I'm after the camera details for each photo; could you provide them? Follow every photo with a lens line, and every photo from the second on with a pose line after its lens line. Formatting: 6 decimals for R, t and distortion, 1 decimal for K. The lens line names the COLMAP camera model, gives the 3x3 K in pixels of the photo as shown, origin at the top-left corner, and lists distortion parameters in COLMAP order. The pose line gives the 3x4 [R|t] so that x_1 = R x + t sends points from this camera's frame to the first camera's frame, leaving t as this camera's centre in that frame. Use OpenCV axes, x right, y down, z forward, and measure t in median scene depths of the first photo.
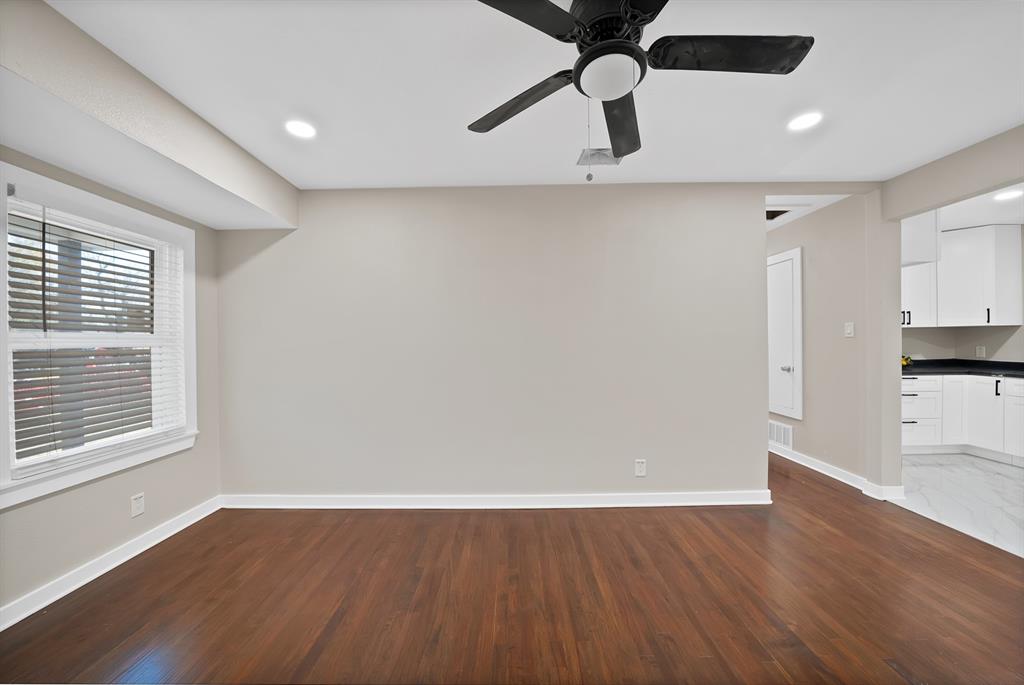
lens RADIAL K [[371.7, 0, 505.8], [0, 371.7, 341.4], [0, 0, 1]] dist [-0.023564, 0.000730]
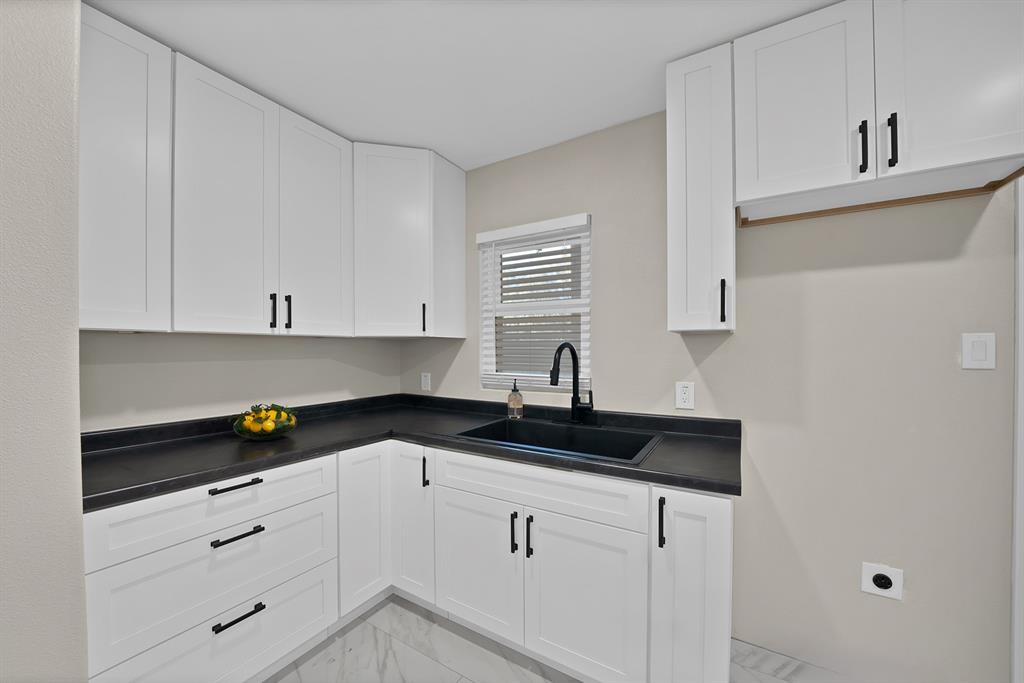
lens RADIAL K [[371.7, 0, 510.1], [0, 371.7, 351.7], [0, 0, 1]] dist [-0.023564, 0.000730]
pose [[0.512677, 0.005650, 0.858563, 1.281377], [0.003192, 0.999959, -0.008487, -0.022835], [-0.858576, 0.007092, 0.512638, 0.824352]]
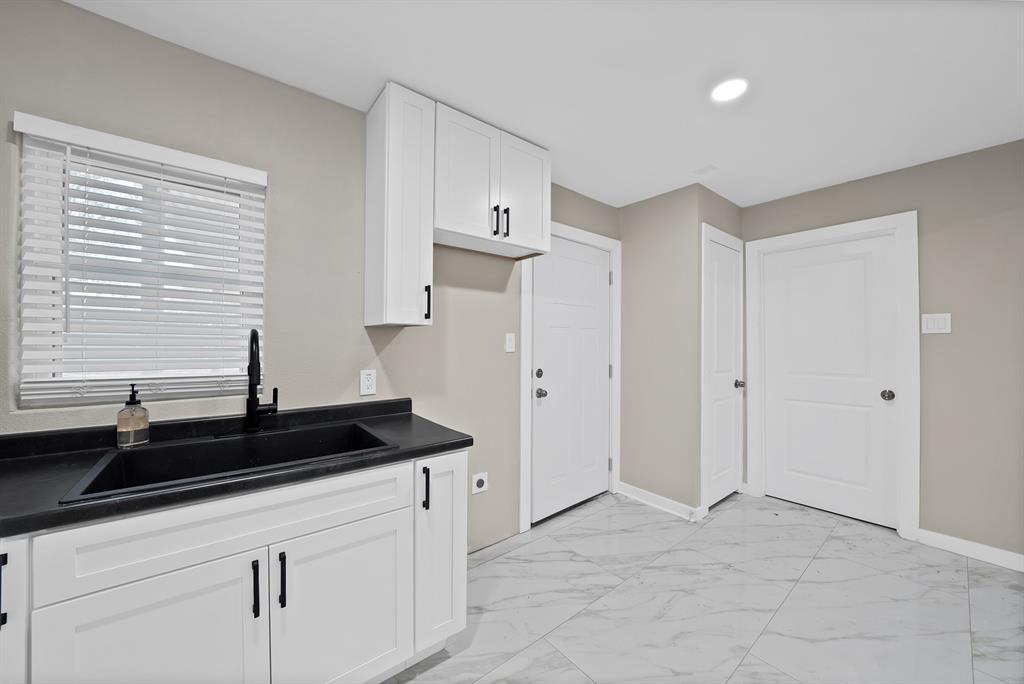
lens RADIAL K [[371.7, 0, 506.5], [0, 371.7, 341.7], [0, 0, 1]] dist [-0.023564, 0.000730]
pose [[-0.629371, 0.007083, 0.777073, 1.280881], [0.003561, 0.999974, -0.006230, -0.023078], [-0.777097, -0.001154, -0.629380, 1.113878]]
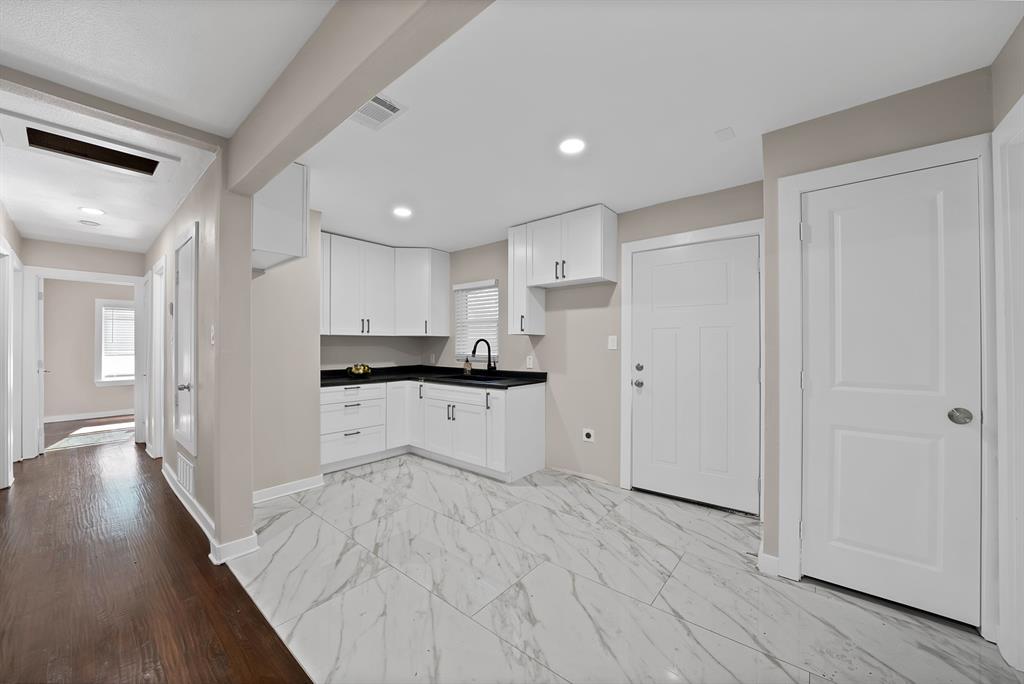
lens RADIAL K [[371.7, 0, 504.4], [0, 371.7, 342.7], [0, 0, 1]] dist [-0.023564, 0.000730]
pose [[0.642926, 0.016305, 0.765755, 0.825432], [-0.002870, 0.999818, -0.018880, -0.001993], [-0.765923, 0.009941, 0.642855, 0.068327]]
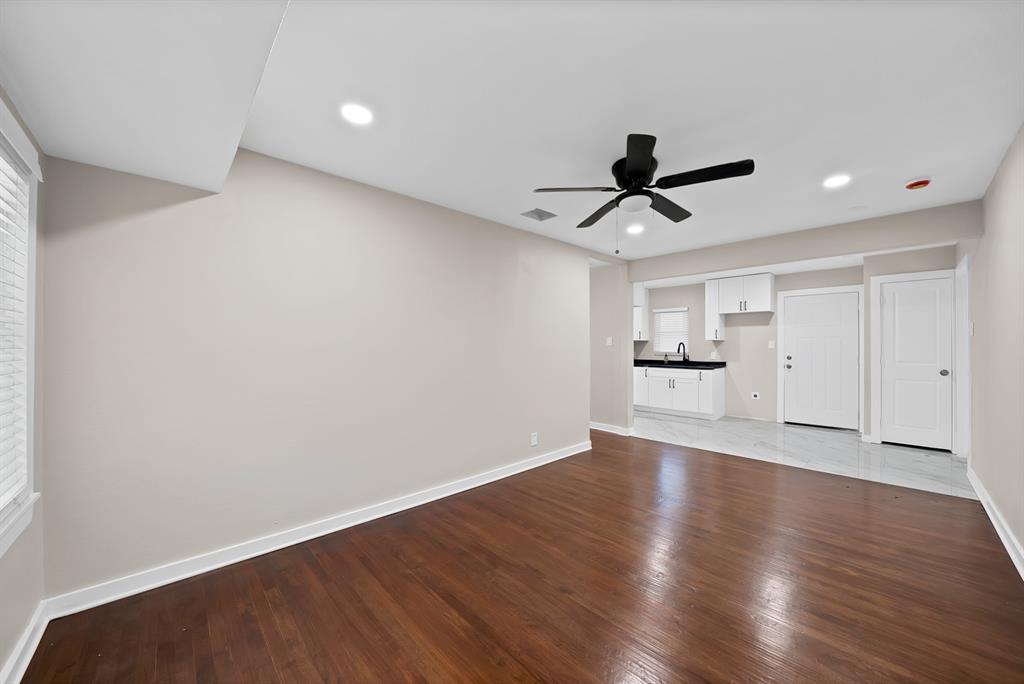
lens RADIAL K [[371.7, 0, 515.1], [0, 371.7, 342.8], [0, 0, 1]] dist [-0.023564, 0.000730]
pose [[0.721713, 0.014968, 0.692031, -0.657541], [-0.003163, 0.999827, -0.018328, 0.006668], [-0.692185, 0.011039, 0.721635, 0.042547]]
